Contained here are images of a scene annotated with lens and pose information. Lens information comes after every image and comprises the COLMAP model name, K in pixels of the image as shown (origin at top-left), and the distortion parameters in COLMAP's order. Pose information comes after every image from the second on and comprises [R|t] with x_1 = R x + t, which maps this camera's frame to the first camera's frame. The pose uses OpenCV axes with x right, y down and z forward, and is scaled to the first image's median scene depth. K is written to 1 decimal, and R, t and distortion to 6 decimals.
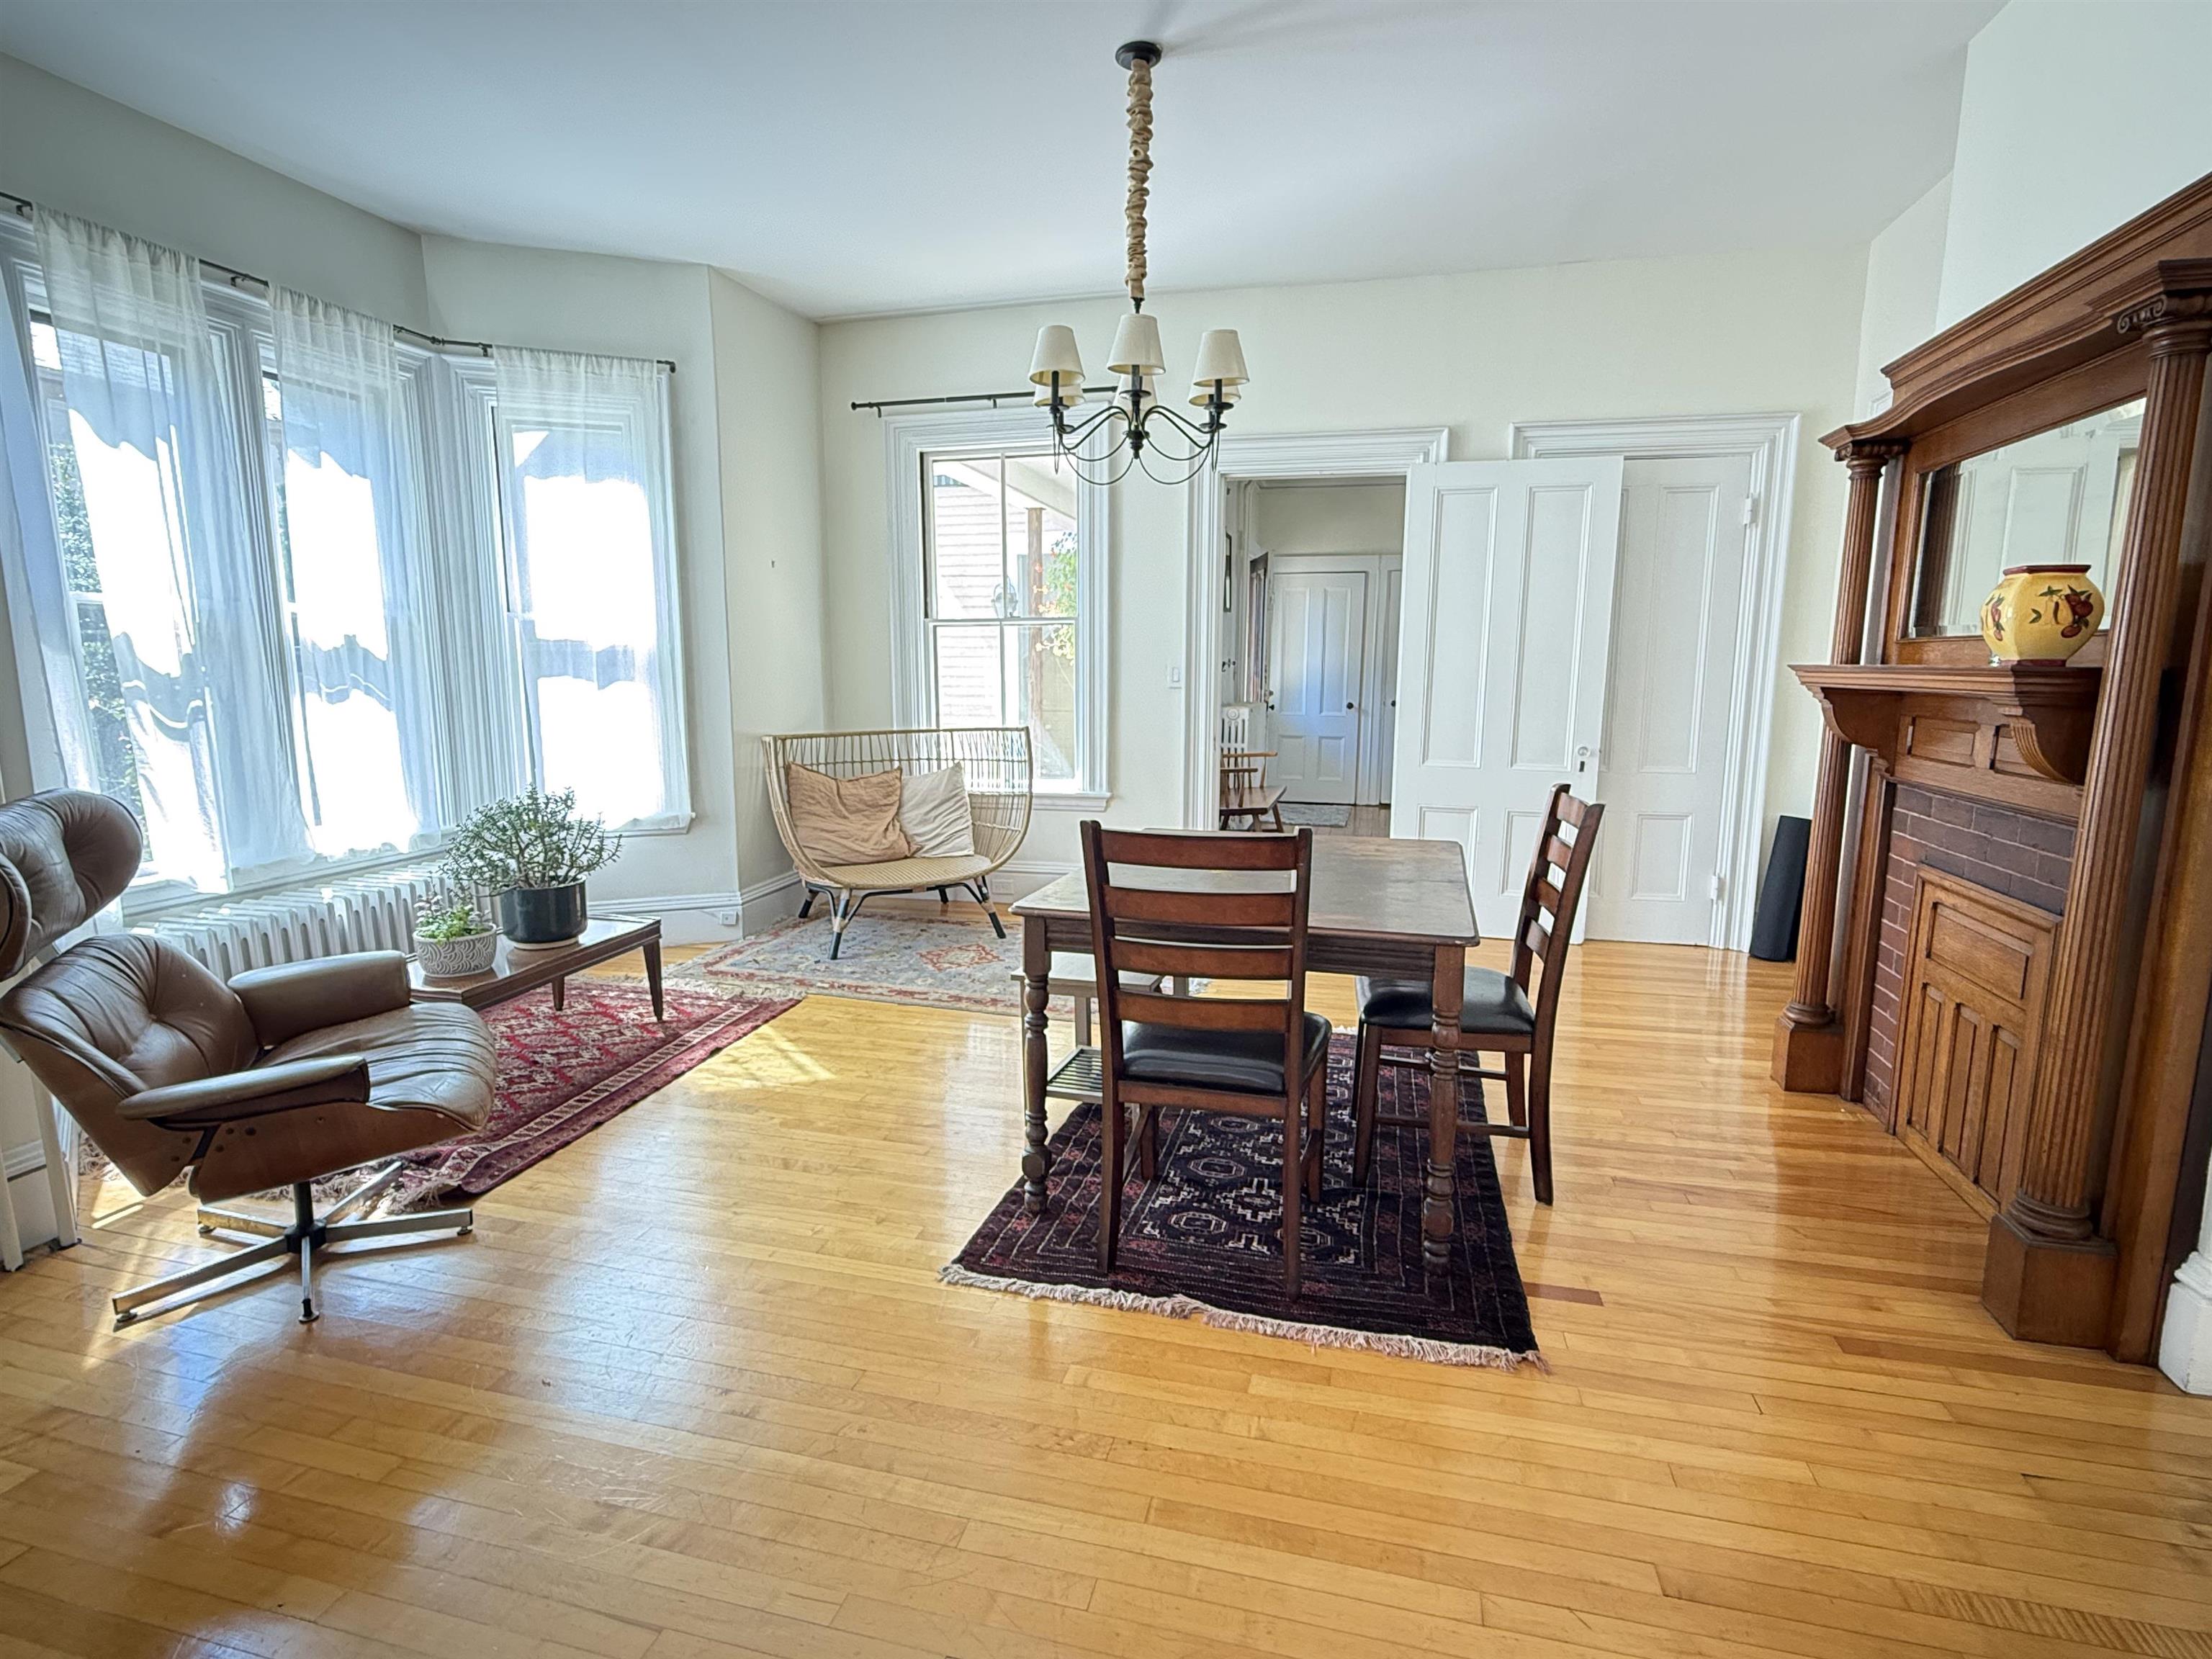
lens RADIAL K [[1098.6, 0, 1098.7], [0, 1098.6, 826.4], [0, 0, 1]] dist [0.001798, -0.000039]
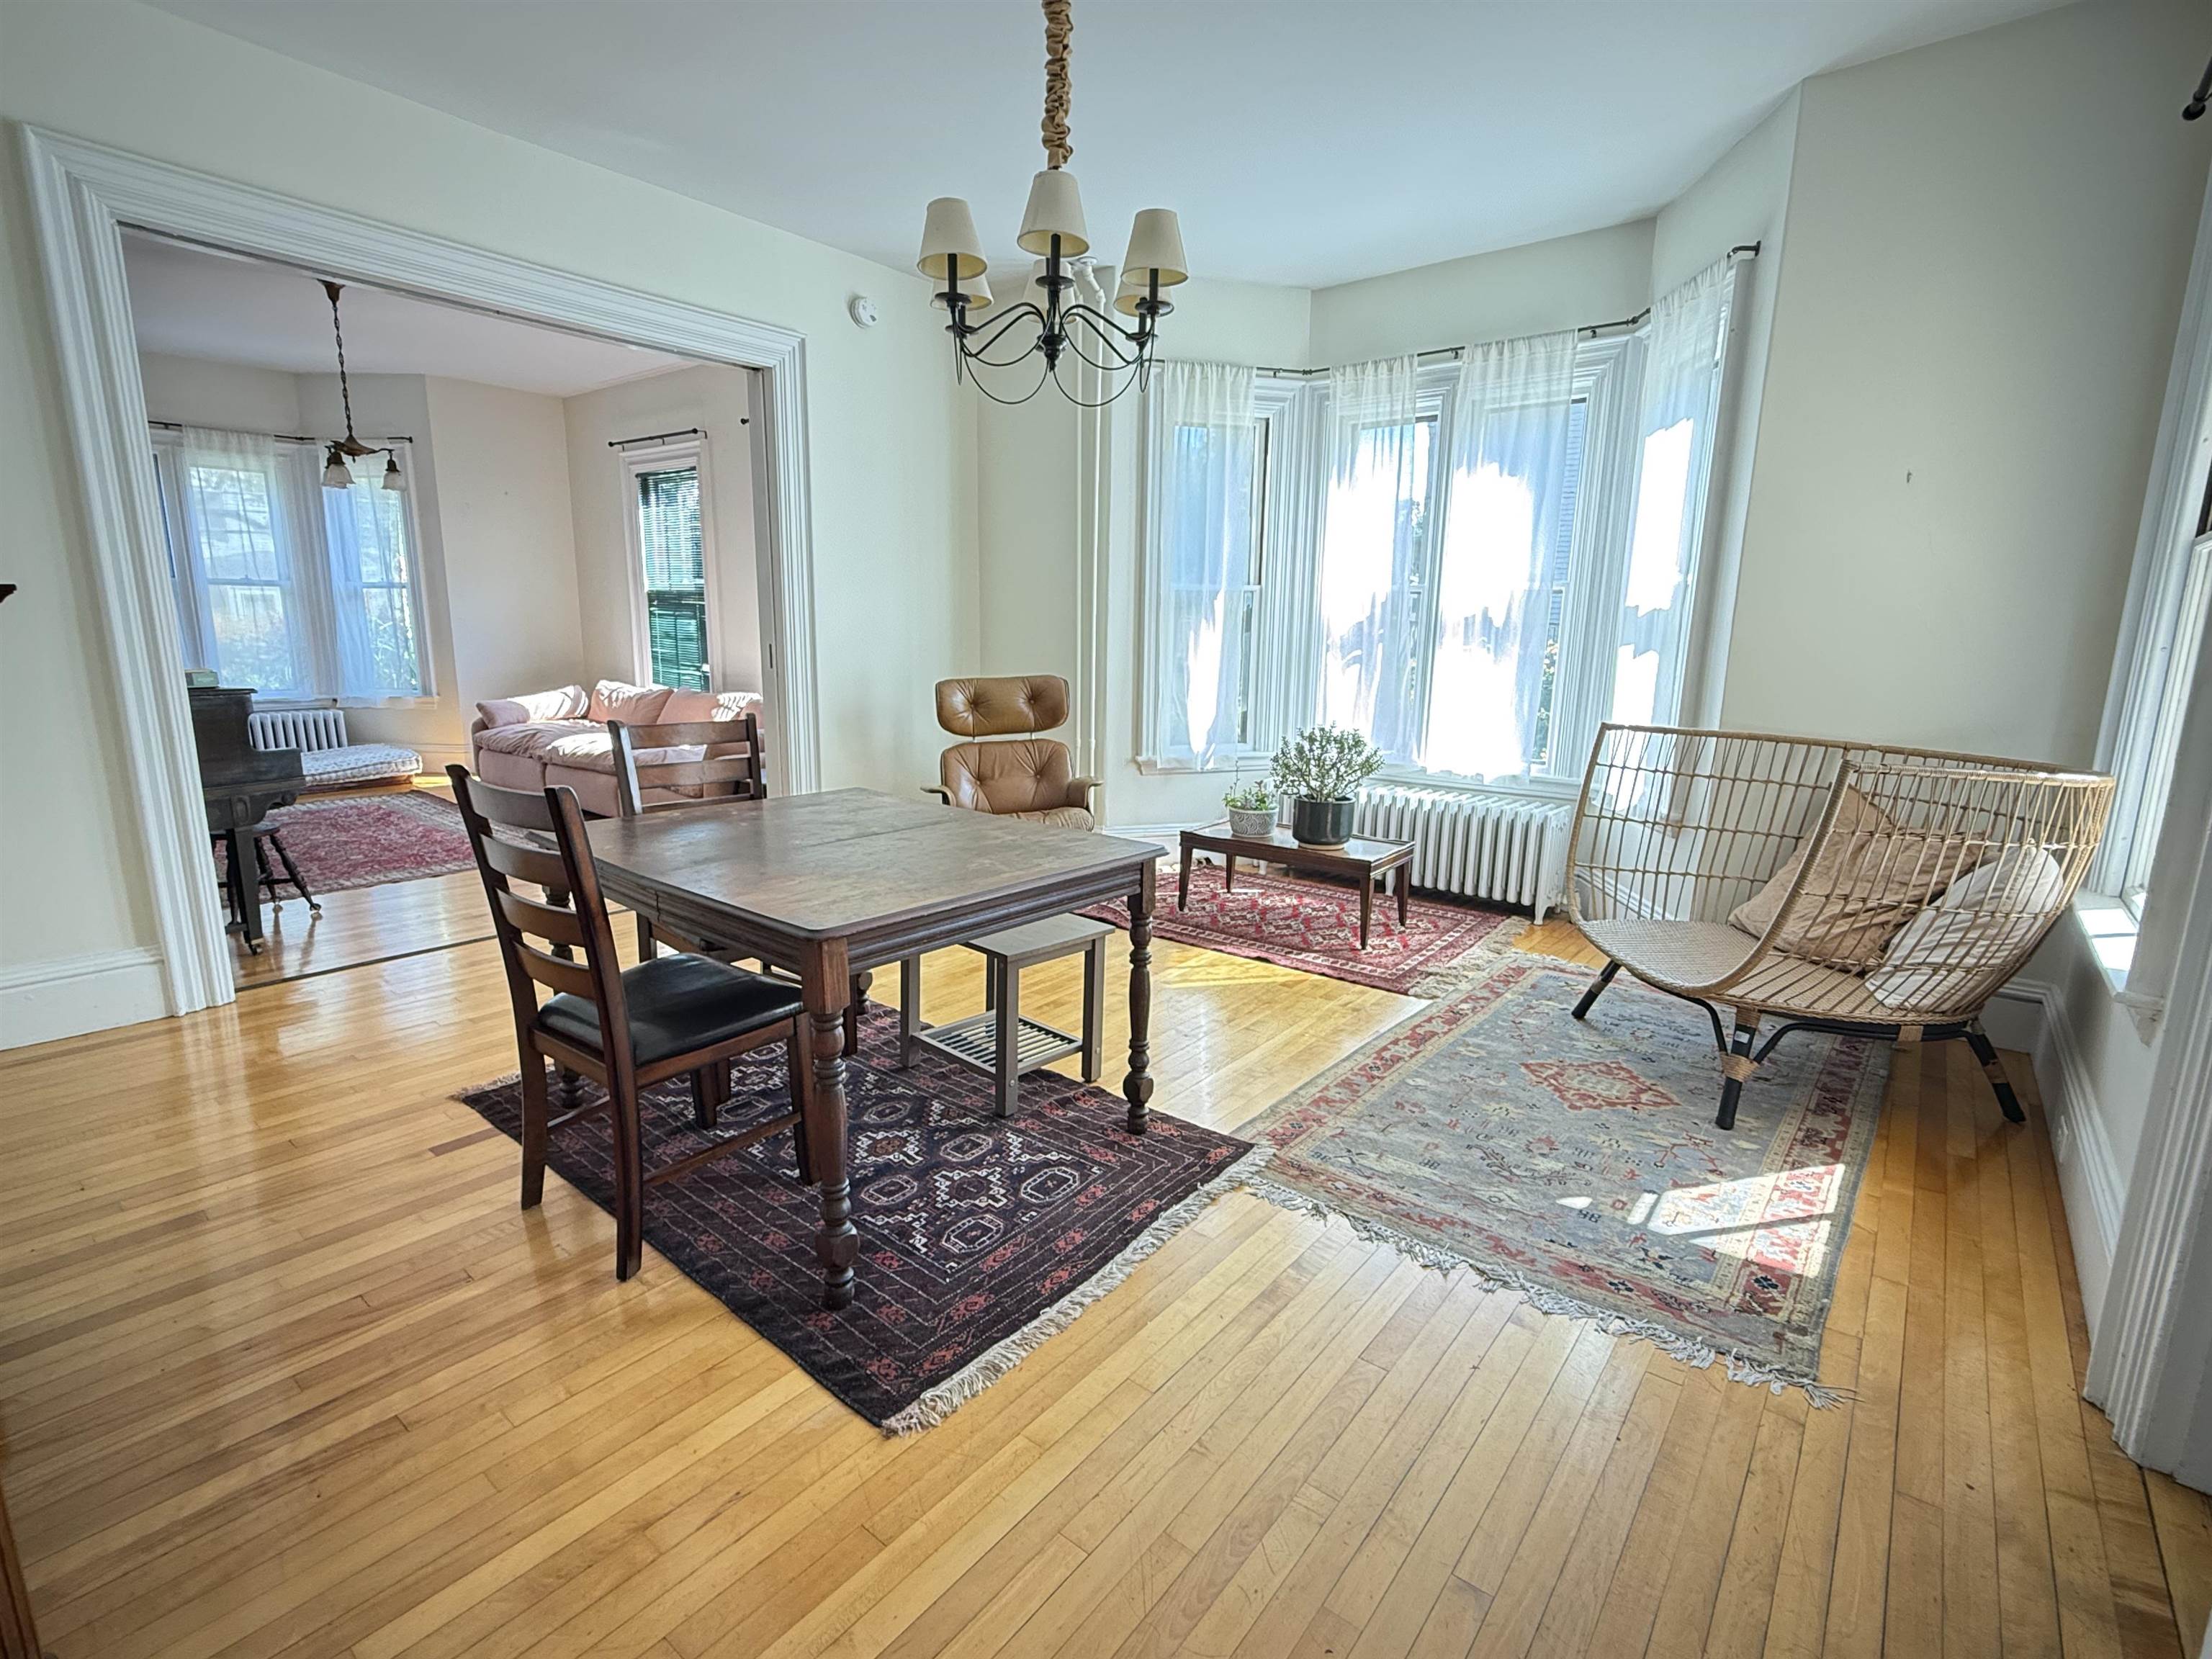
lens RADIAL K [[1030.3, 0, 1099.6], [0, 1030.3, 836.2], [0, 0, 1]] dist [-0.003404, 0.000041]
pose [[-0.410468, 0.173705, -0.895178, 0.627648], [-0.156459, 0.953715, 0.256805, -0.160211], [0.898352, 0.245469, -0.364291, 1.130953]]
